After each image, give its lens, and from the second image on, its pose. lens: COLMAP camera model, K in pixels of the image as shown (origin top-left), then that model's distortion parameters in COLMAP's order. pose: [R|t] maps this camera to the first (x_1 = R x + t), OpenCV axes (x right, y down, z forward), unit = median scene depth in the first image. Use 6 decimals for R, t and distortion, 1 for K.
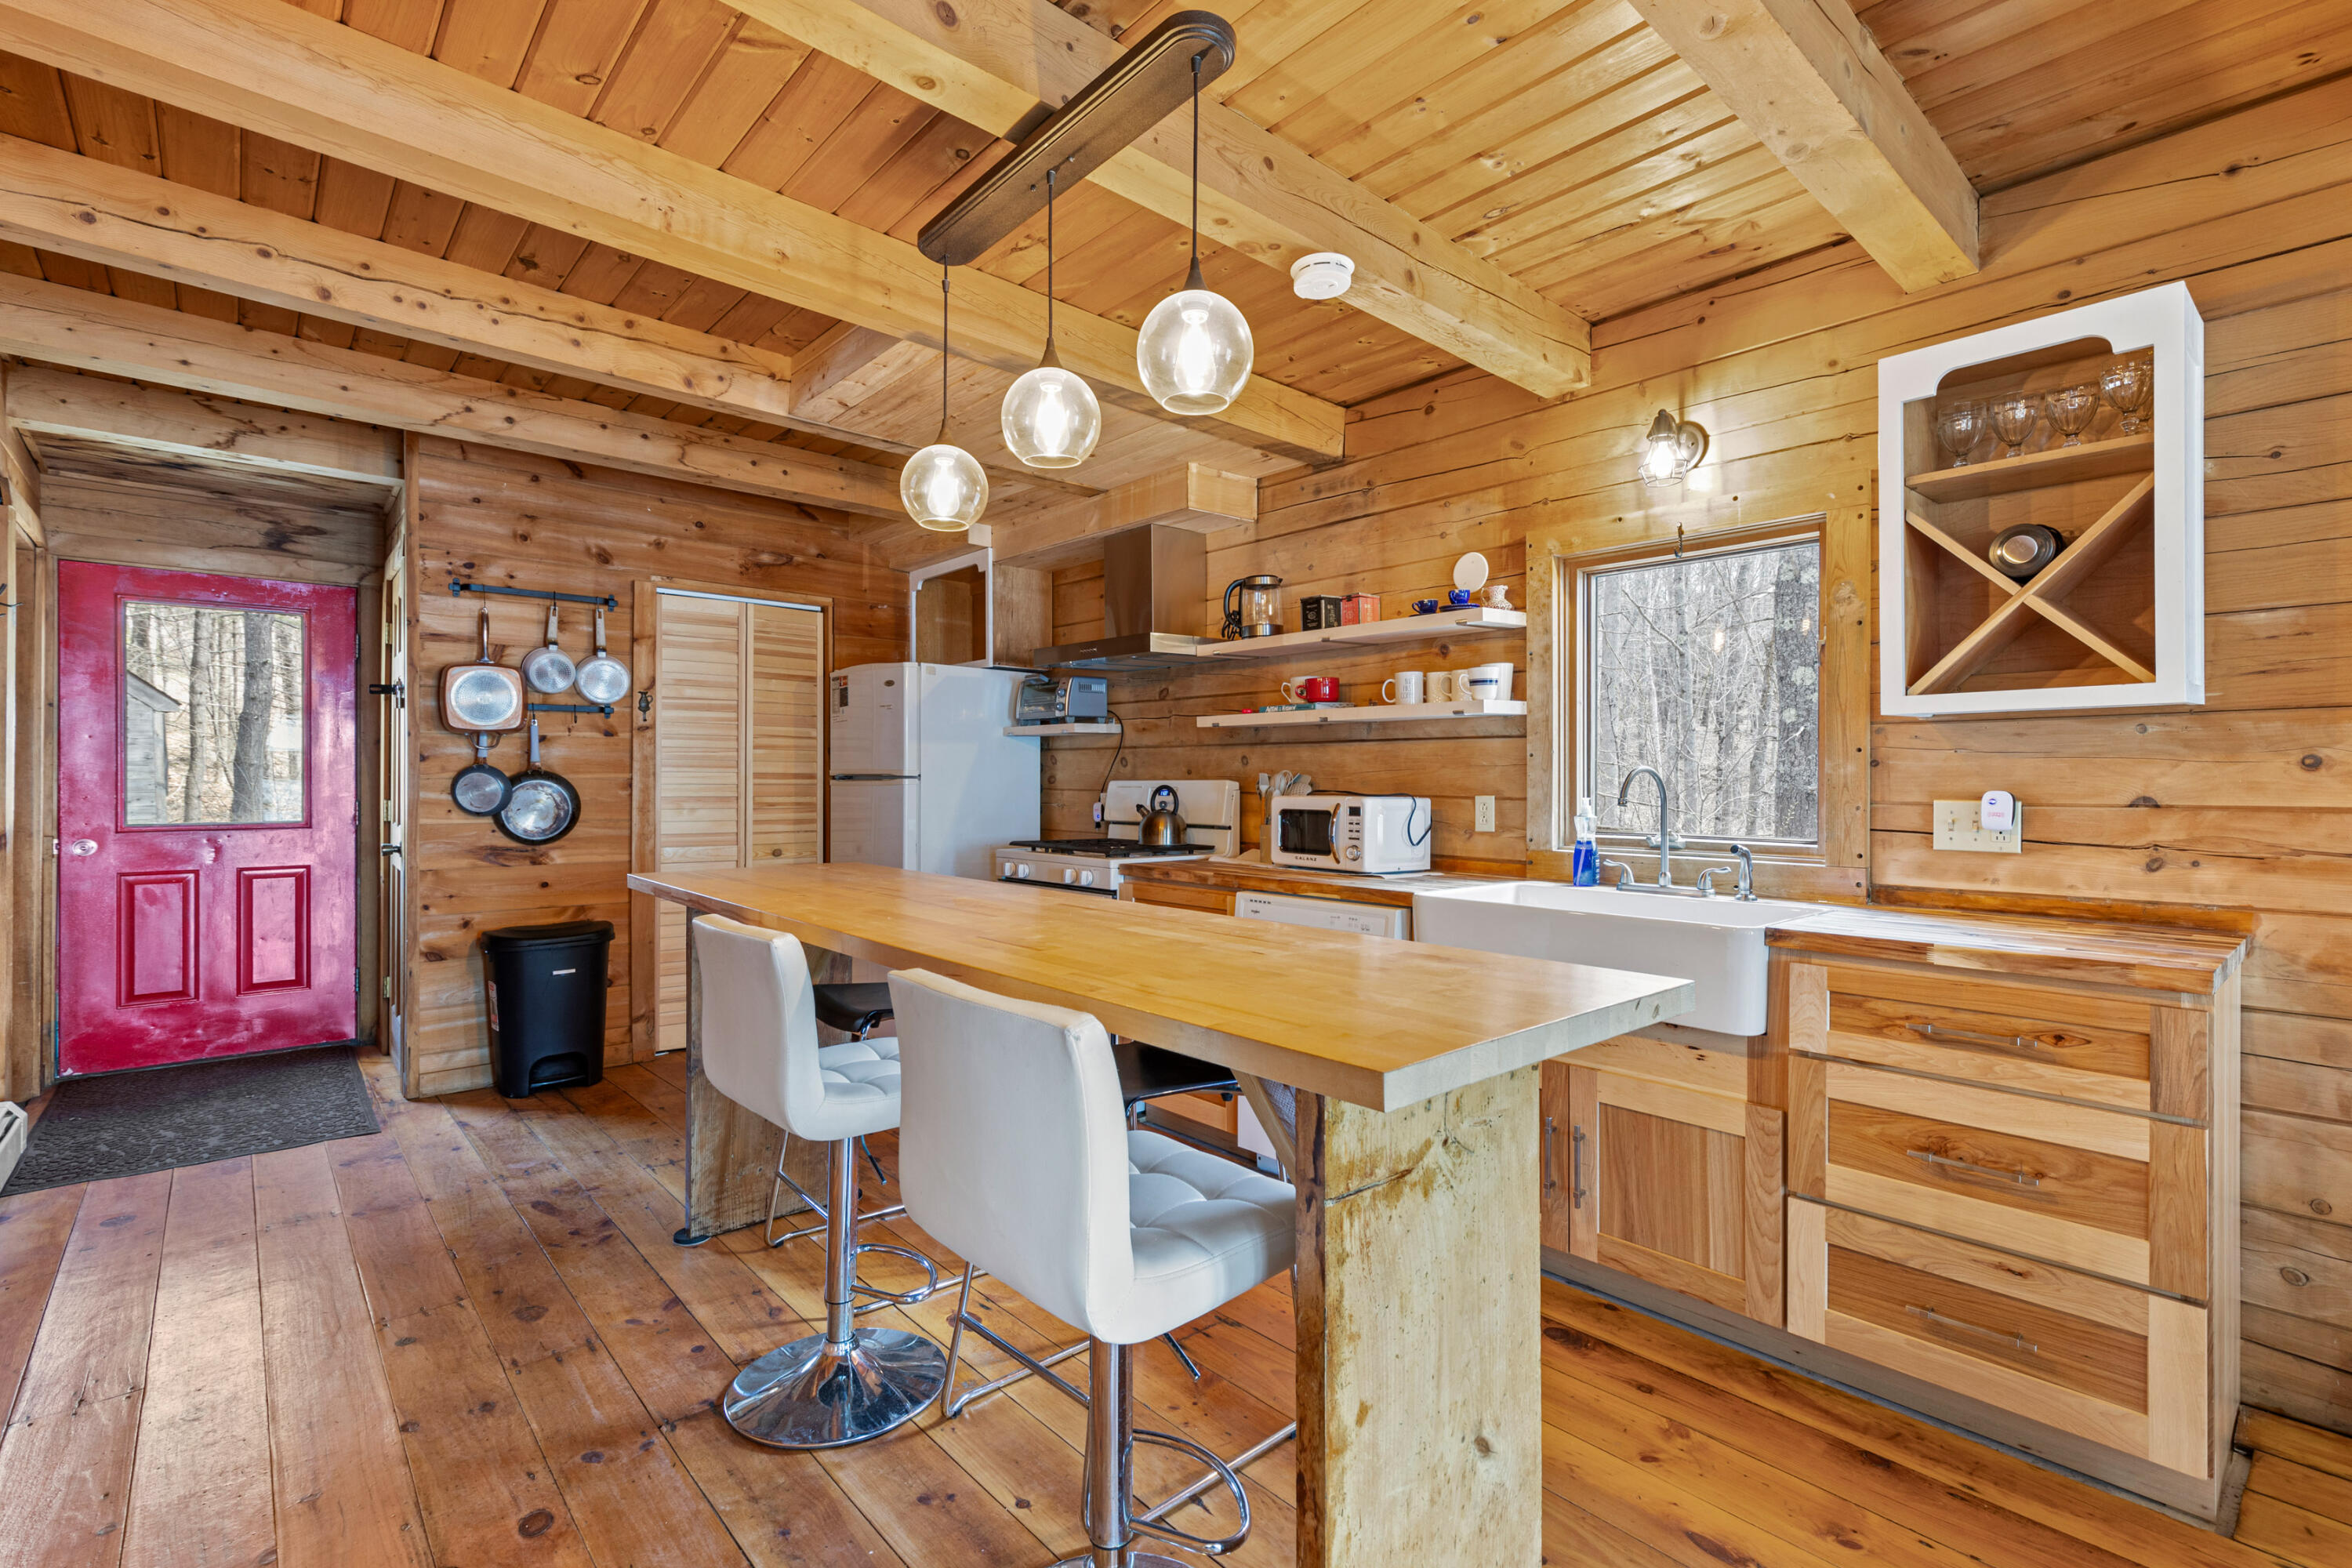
lens RADIAL K [[1074.8, 0, 1191.0], [0, 1074.8, 781.6], [0, 0, 1]] dist [0.019253, -0.001936]
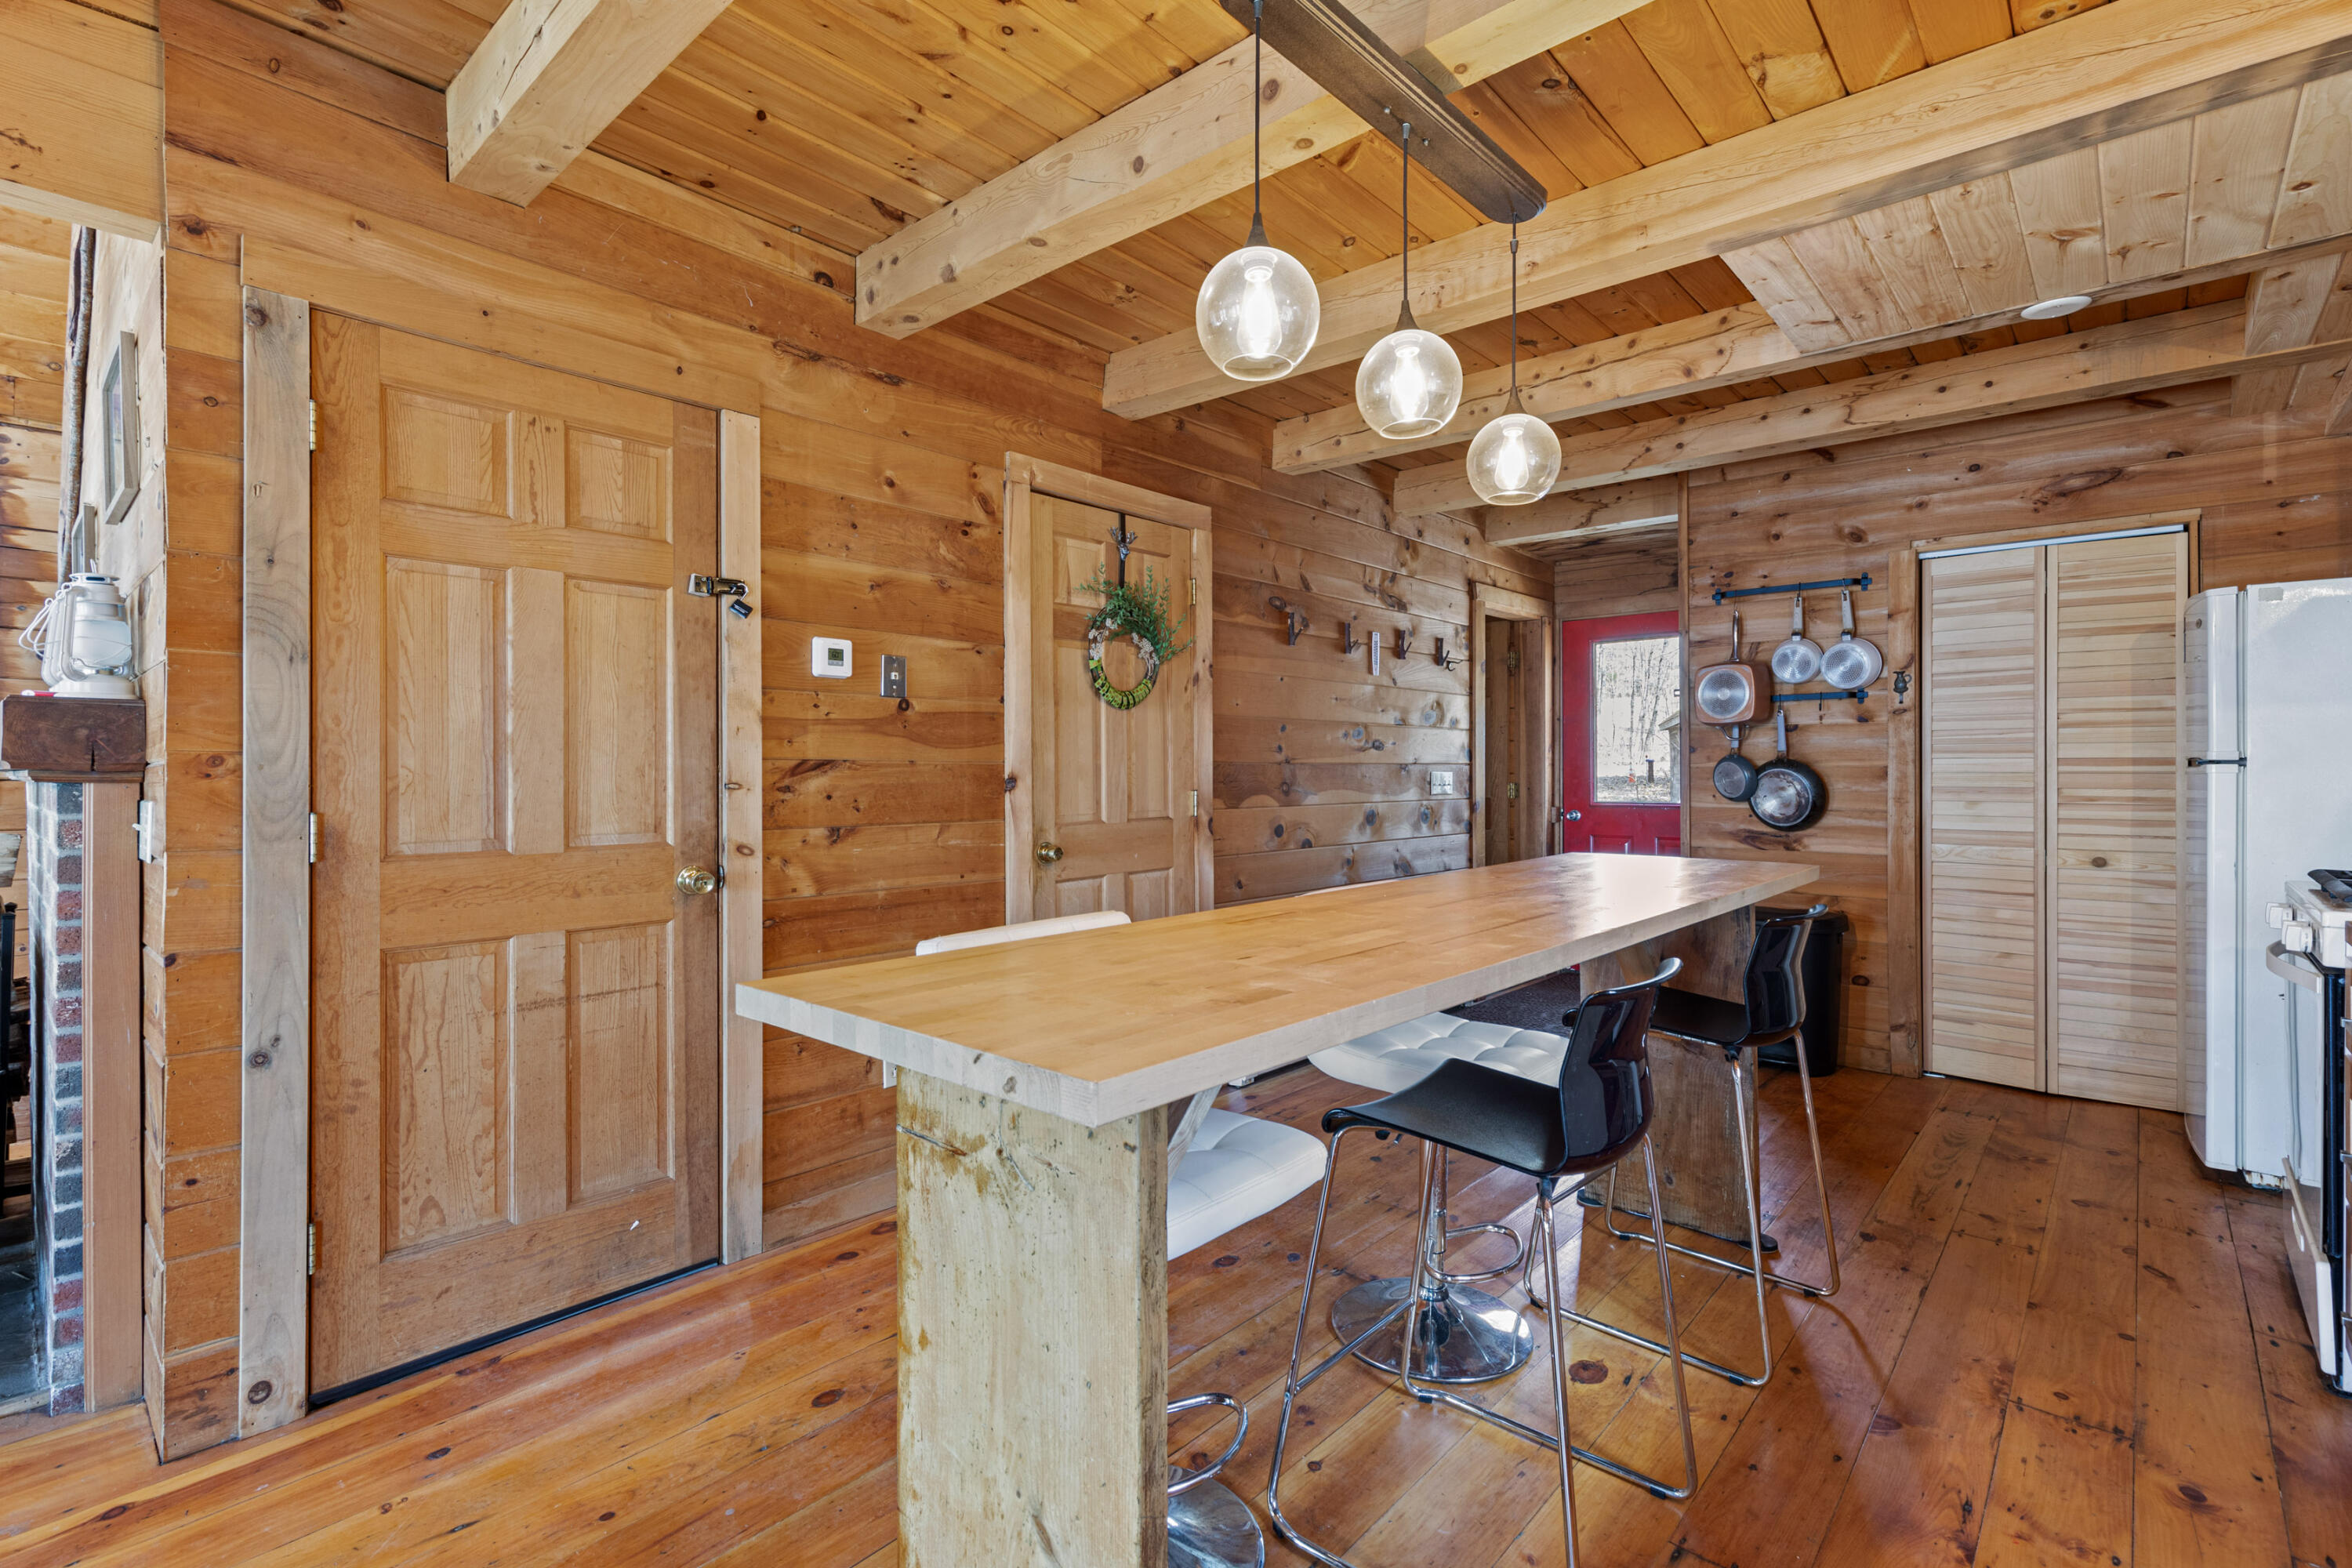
lens RADIAL K [[1074.8, 0, 1192.5], [0, 1074.8, 771.8], [0, 0, 1]] dist [0.019253, -0.001936]
pose [[0.115666, 0.000529, -0.993288, 0.361423], [0.001109, 0.999999, 0.000661, 0.000629], [0.993288, -0.001178, 0.115665, 0.321336]]
